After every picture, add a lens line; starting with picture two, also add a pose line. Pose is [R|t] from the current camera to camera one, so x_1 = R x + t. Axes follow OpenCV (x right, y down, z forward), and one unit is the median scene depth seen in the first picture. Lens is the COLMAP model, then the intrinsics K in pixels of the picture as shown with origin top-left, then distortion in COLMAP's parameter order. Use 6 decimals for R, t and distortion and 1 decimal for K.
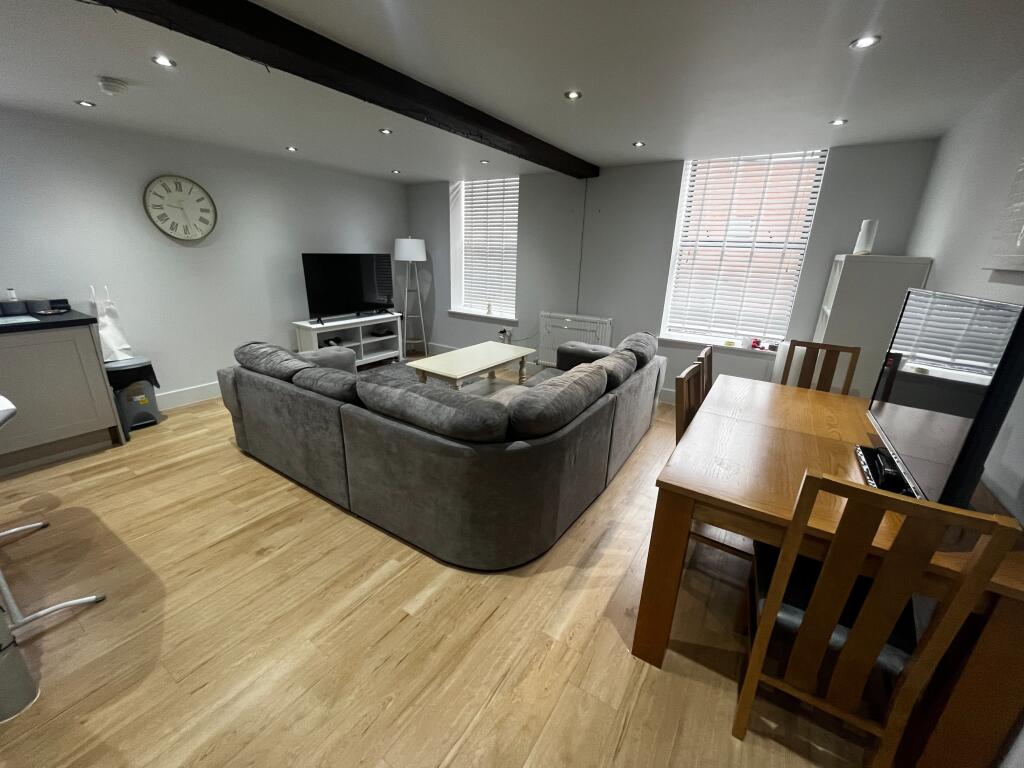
lens RADIAL K [[413.4, 0, 507.8], [0, 413.4, 384.2], [0, 0, 1]] dist [-0.002152, -0.000154]
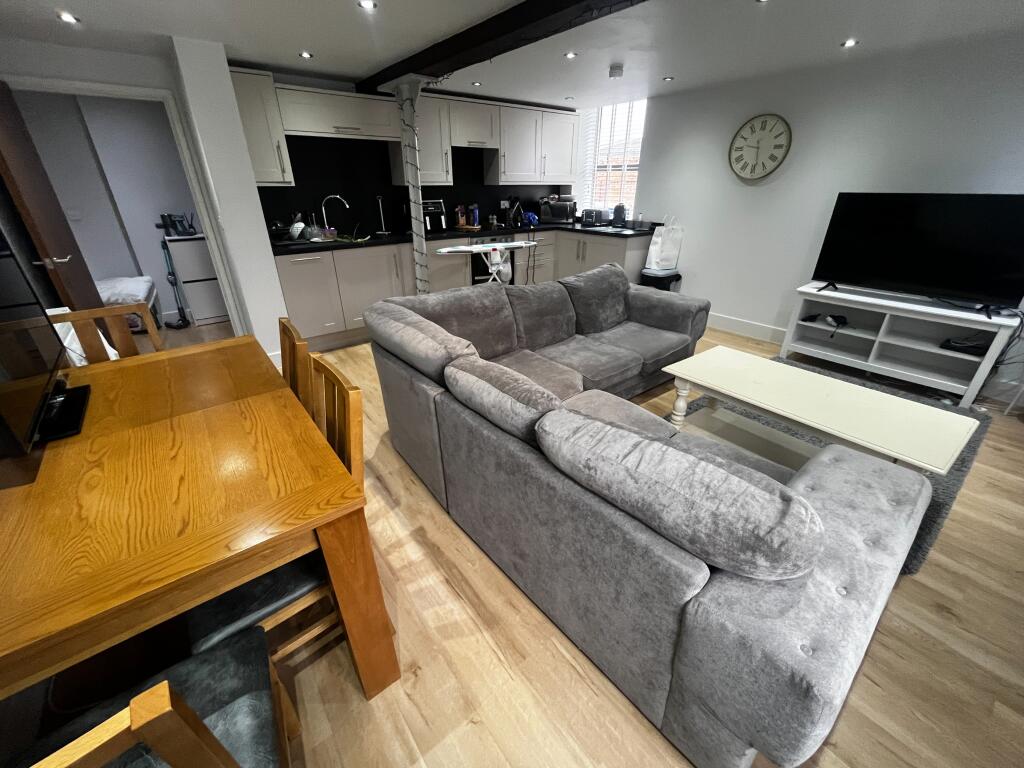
lens RADIAL K [[413.4, 0, 507.8], [0, 413.4, 384.2], [0, 0, 1]] dist [-0.002152, -0.000154]
pose [[-0.312848, 0.392347, -0.864980, 0.537843], [-0.297037, 0.824598, 0.481463, -0.234931], [0.902161, 0.407556, -0.141432, 0.784847]]
